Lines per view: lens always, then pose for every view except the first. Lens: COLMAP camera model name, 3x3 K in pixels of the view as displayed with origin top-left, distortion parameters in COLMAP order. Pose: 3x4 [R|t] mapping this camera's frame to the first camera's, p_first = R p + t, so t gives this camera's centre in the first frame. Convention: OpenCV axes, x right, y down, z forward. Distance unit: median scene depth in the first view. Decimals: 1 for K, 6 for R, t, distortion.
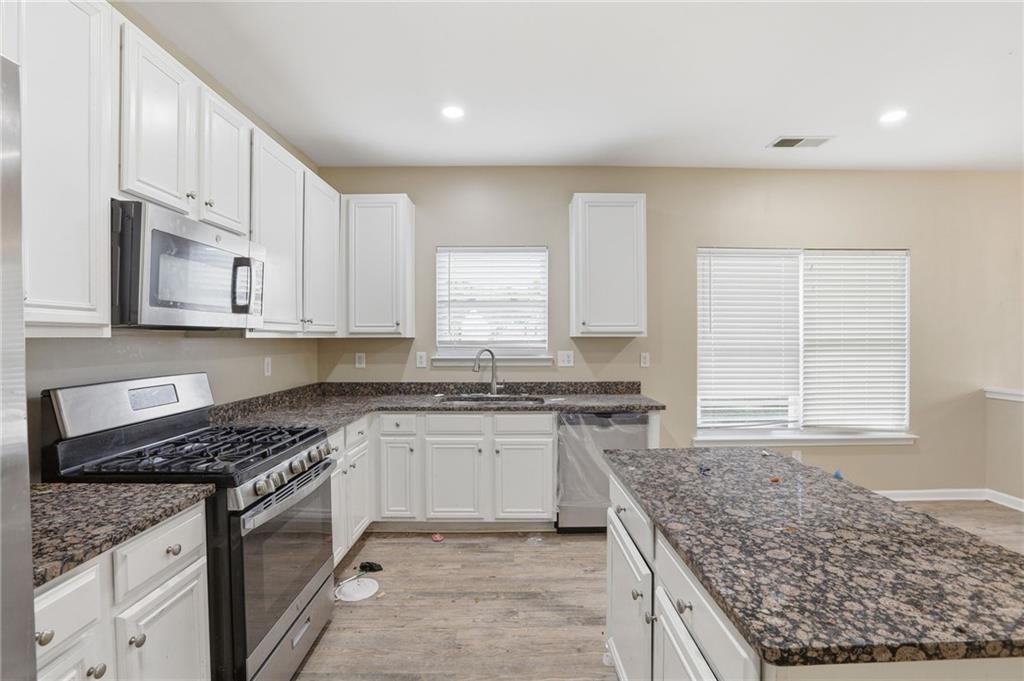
lens RADIAL K [[467.8, 0, 517.6], [0, 467.8, 339.0], [0, 0, 1]] dist [-0.080784, 0.031130]
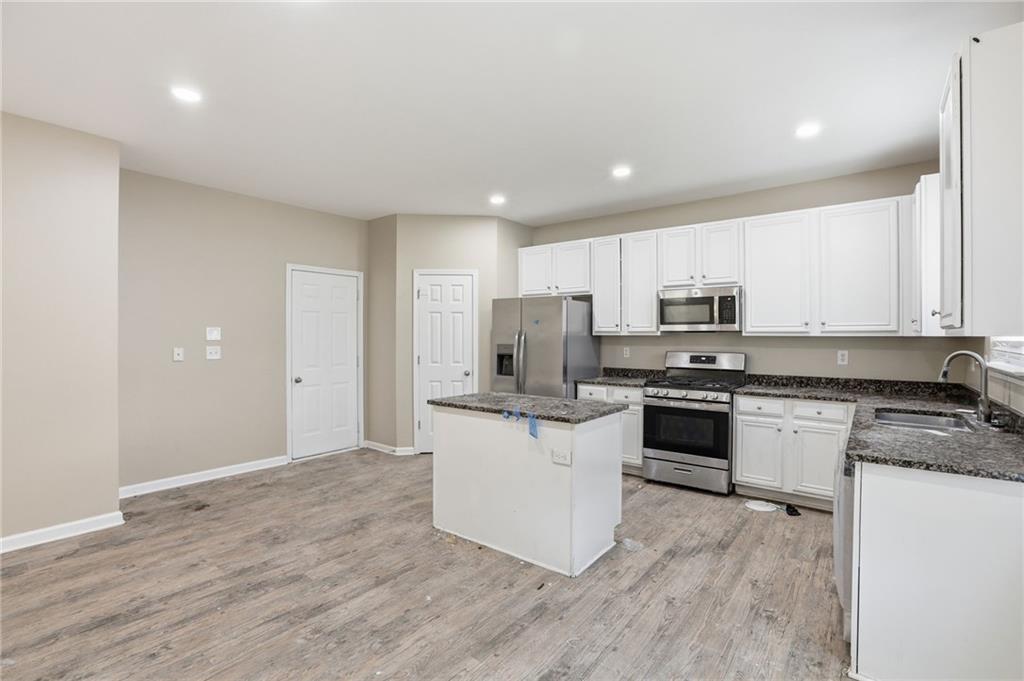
lens RADIAL K [[463.7, 0, 515.1], [0, 463.7, 331.9], [0, 0, 1]] dist [-0.054063, 0.019622]
pose [[-0.624381, -0.004390, -0.781108, 0.880094], [-0.002939, 0.999990, -0.003270, -0.005817], [0.781115, 0.000254, -0.624387, 0.877505]]
